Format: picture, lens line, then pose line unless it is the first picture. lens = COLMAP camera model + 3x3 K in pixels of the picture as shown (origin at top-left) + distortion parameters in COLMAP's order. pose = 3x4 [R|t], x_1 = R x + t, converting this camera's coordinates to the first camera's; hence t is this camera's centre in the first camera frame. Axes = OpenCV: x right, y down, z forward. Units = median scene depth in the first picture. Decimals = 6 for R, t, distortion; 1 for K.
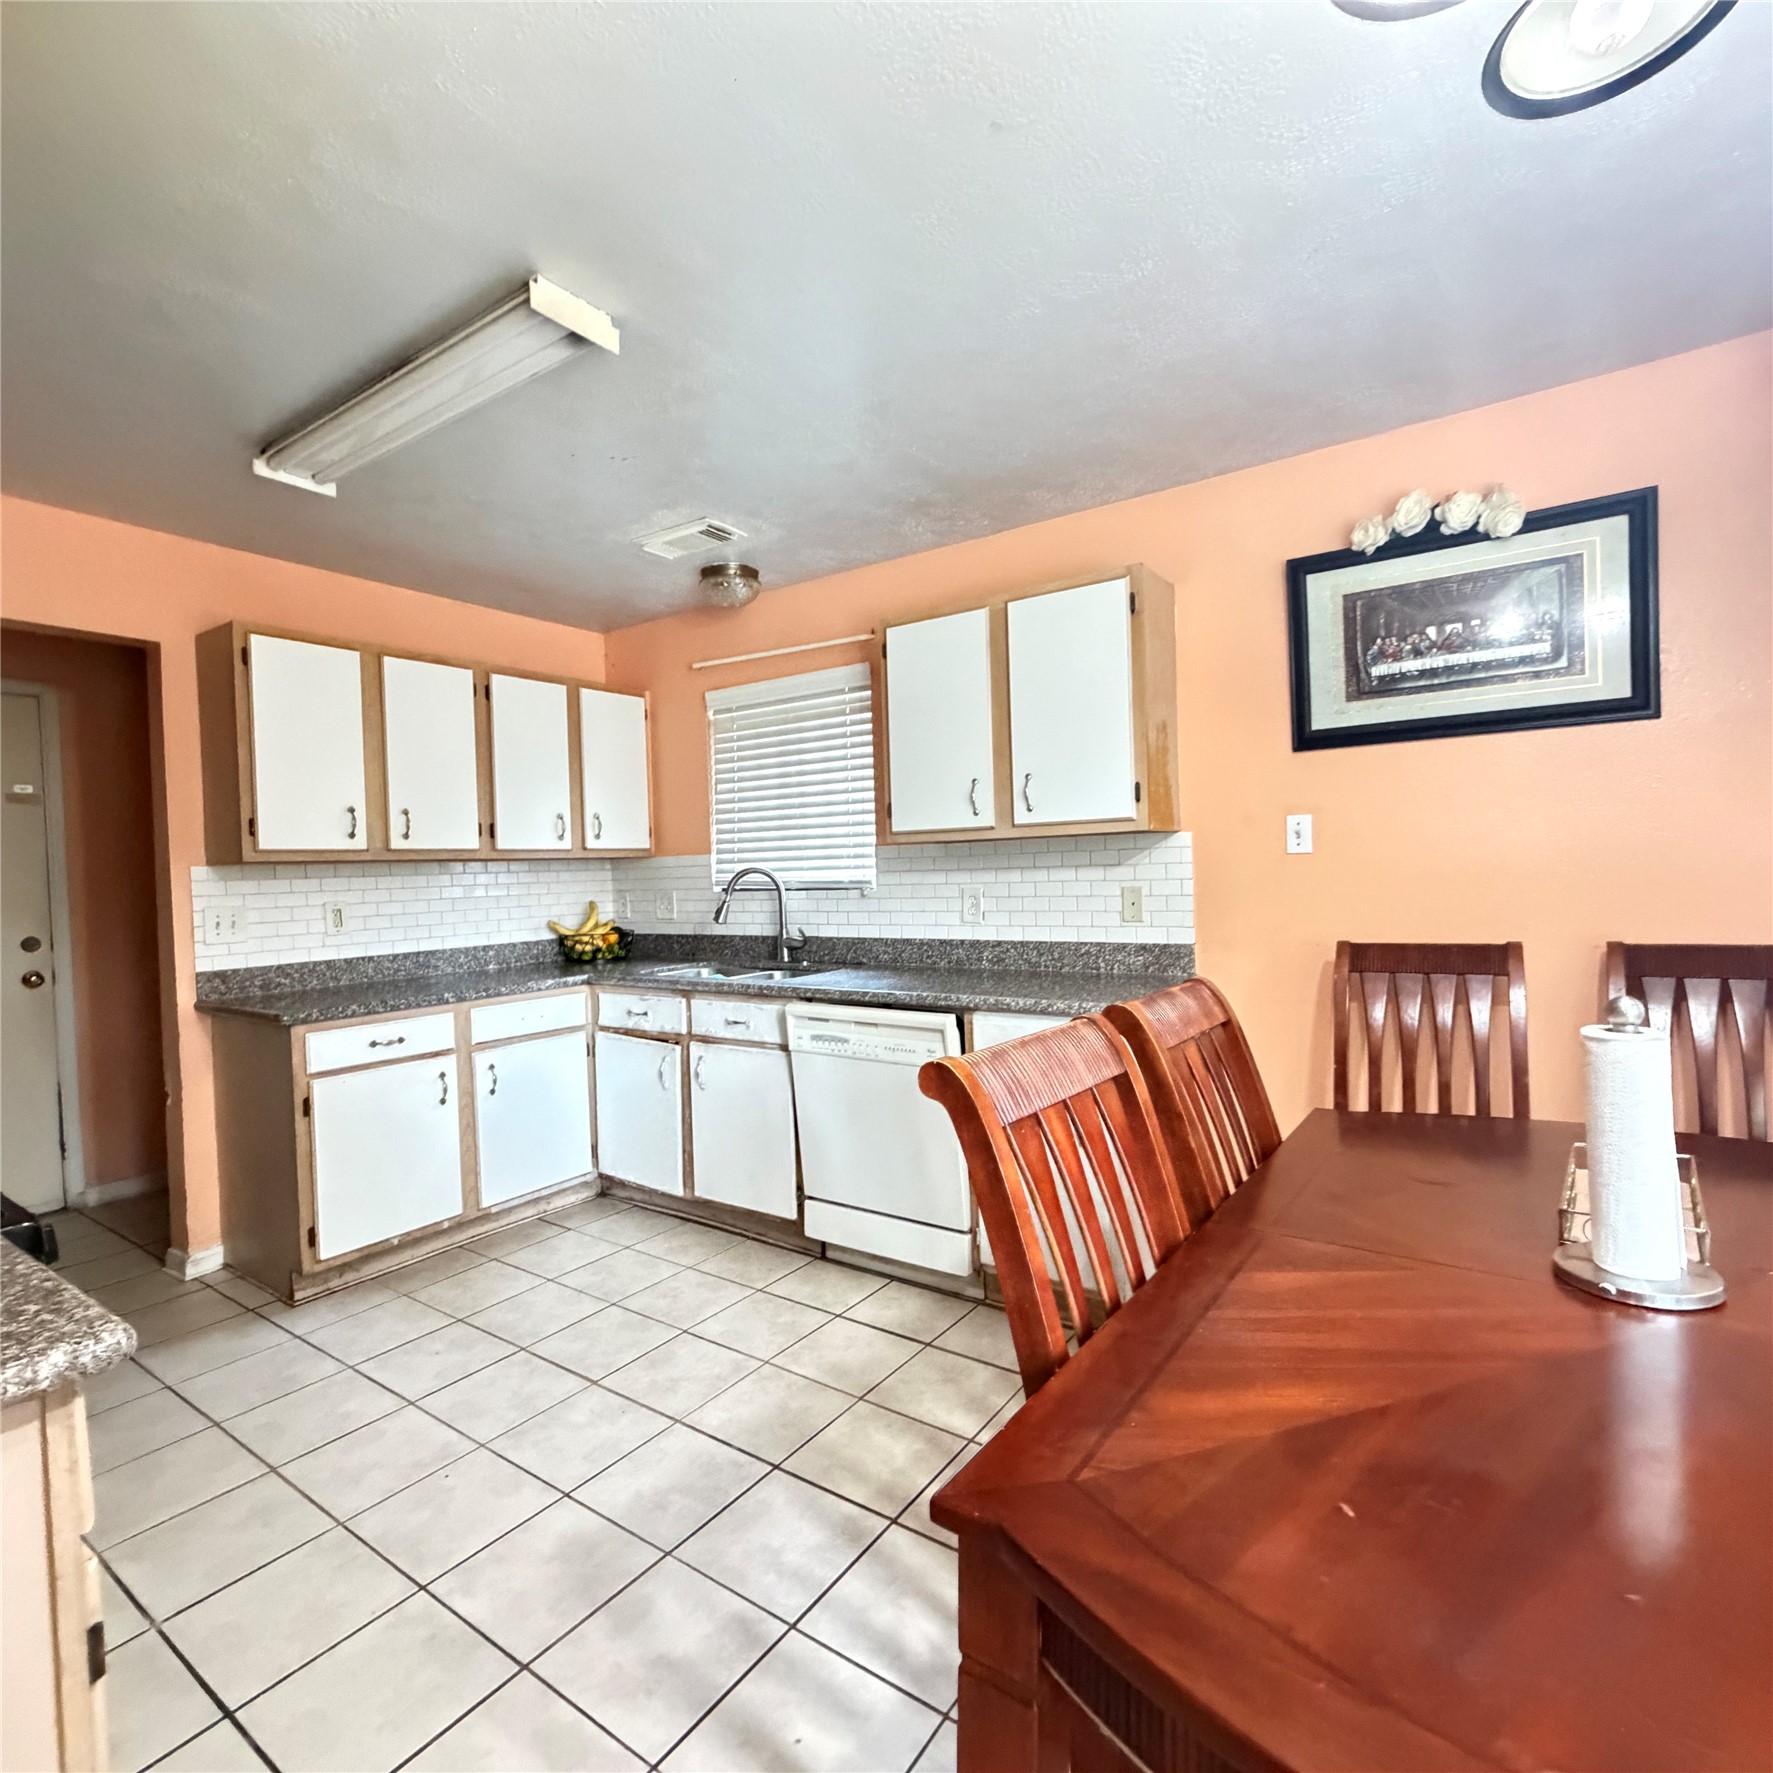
lens RADIAL K [[956.4, 0, 881.8], [0, 956.4, 885.9], [0, 0, 1]] dist [0.003301, 0.005701]
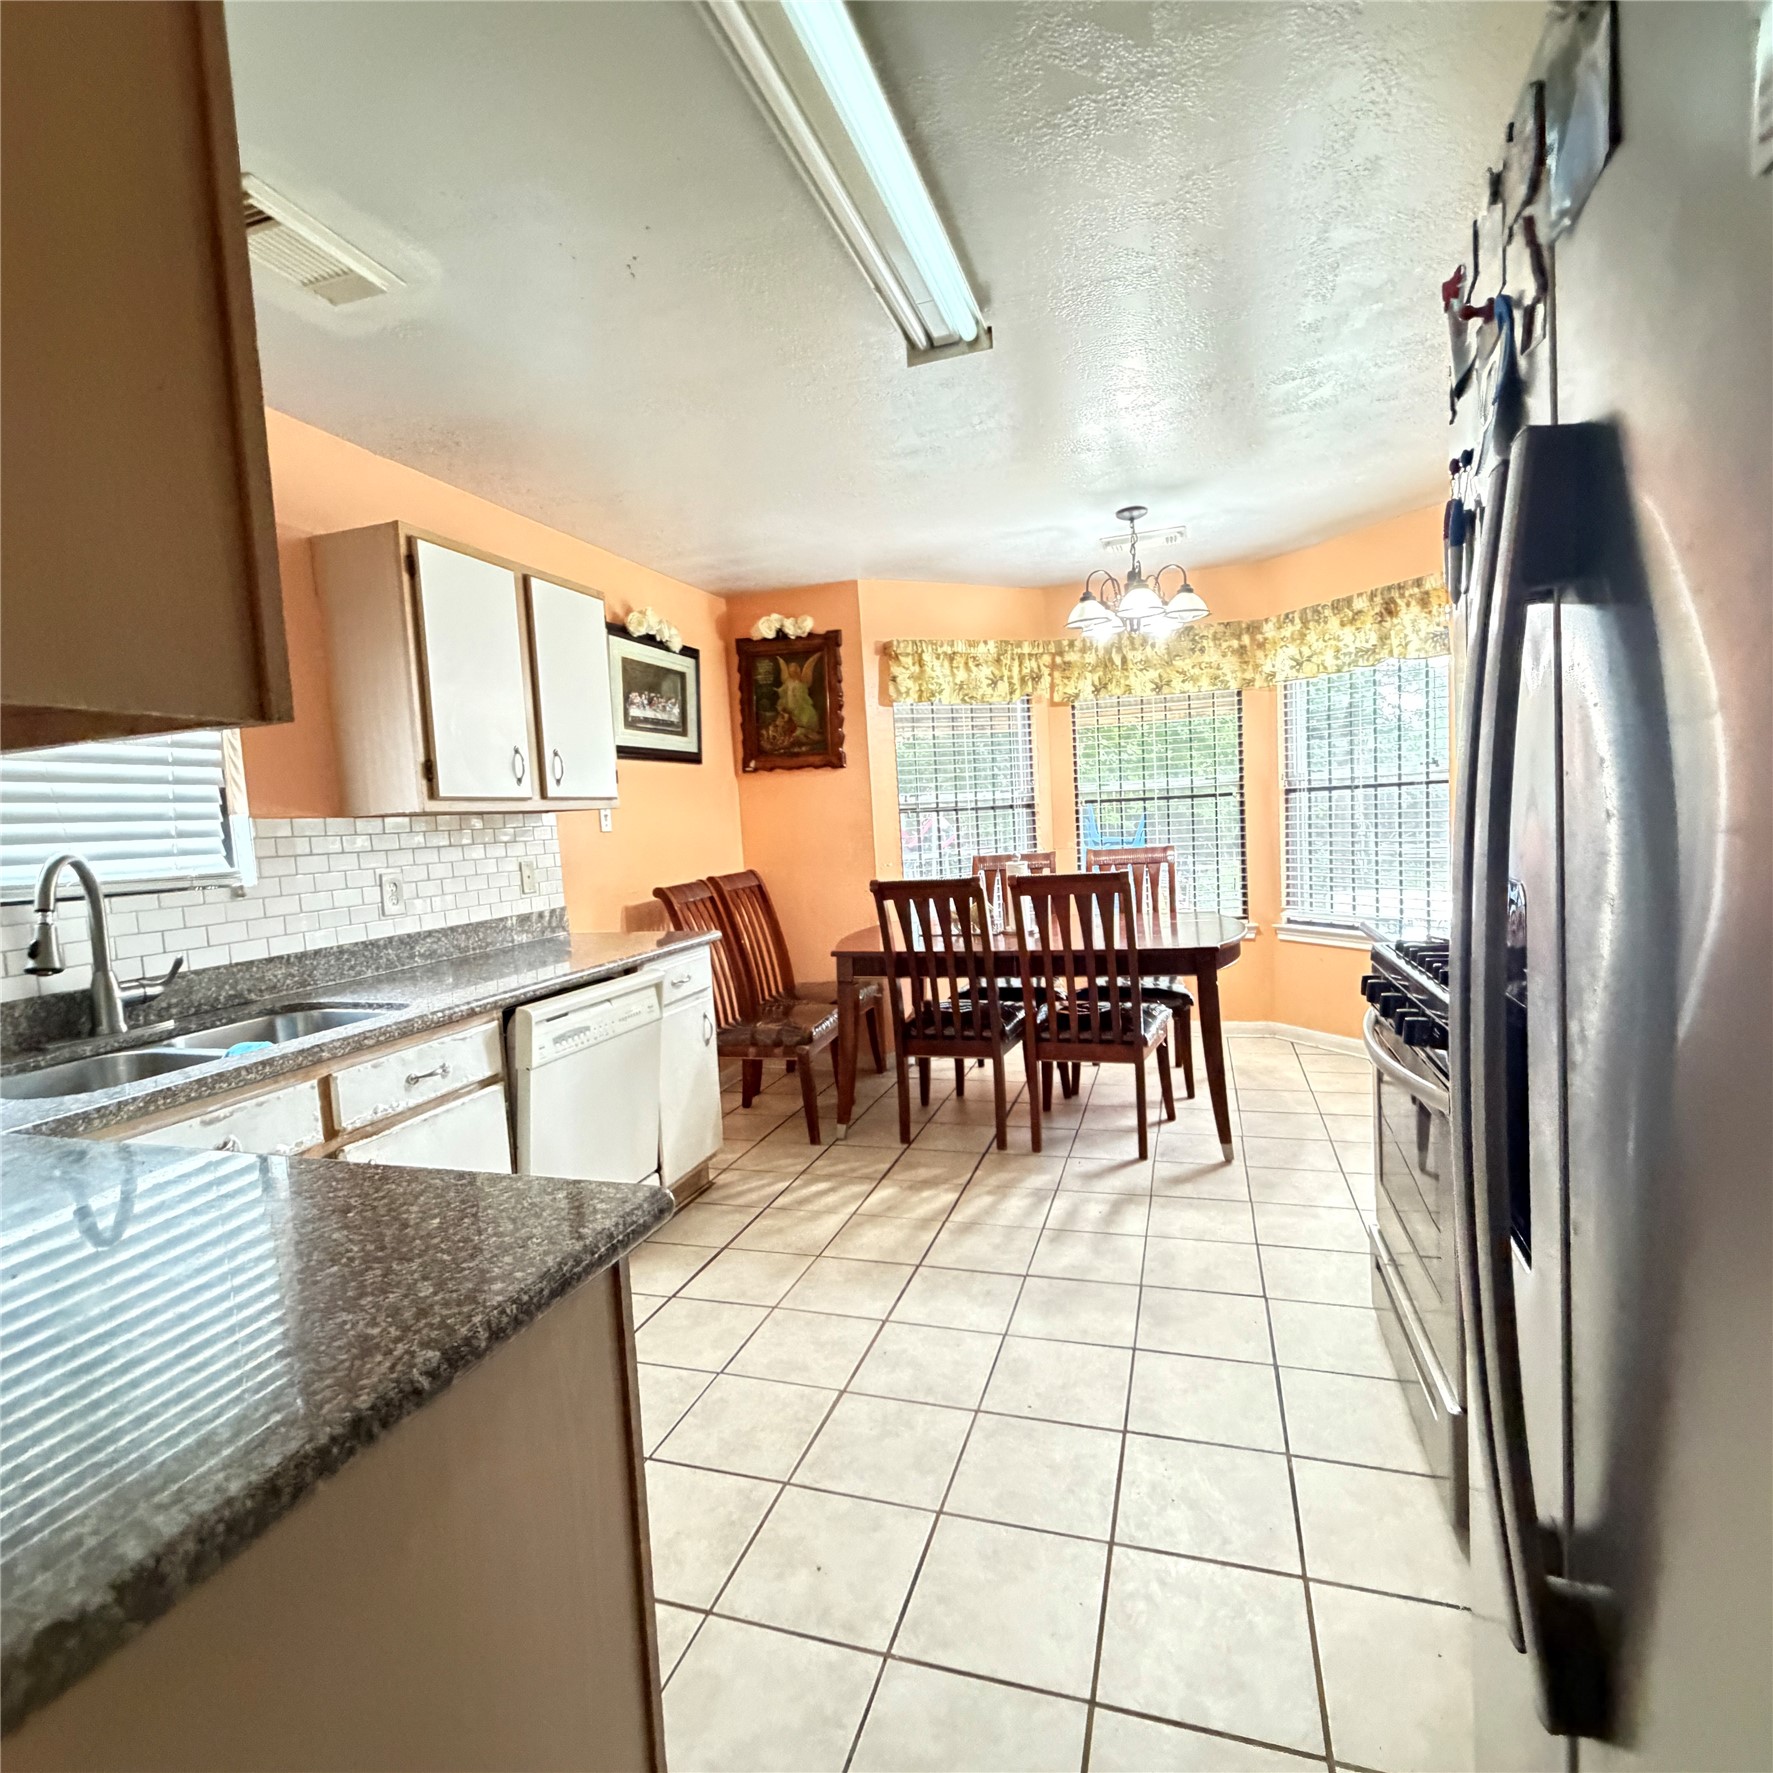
lens RADIAL K [[956.4, 0, 882.8], [0, 956.4, 882.5], [0, 0, 1]] dist [0.003301, 0.005701]
pose [[-0.299827, -0.016104, 0.953858, -1.055641], [0.083687, 0.995559, 0.043114, 0.013530], [-0.950316, 0.092752, -0.297147, 1.088865]]
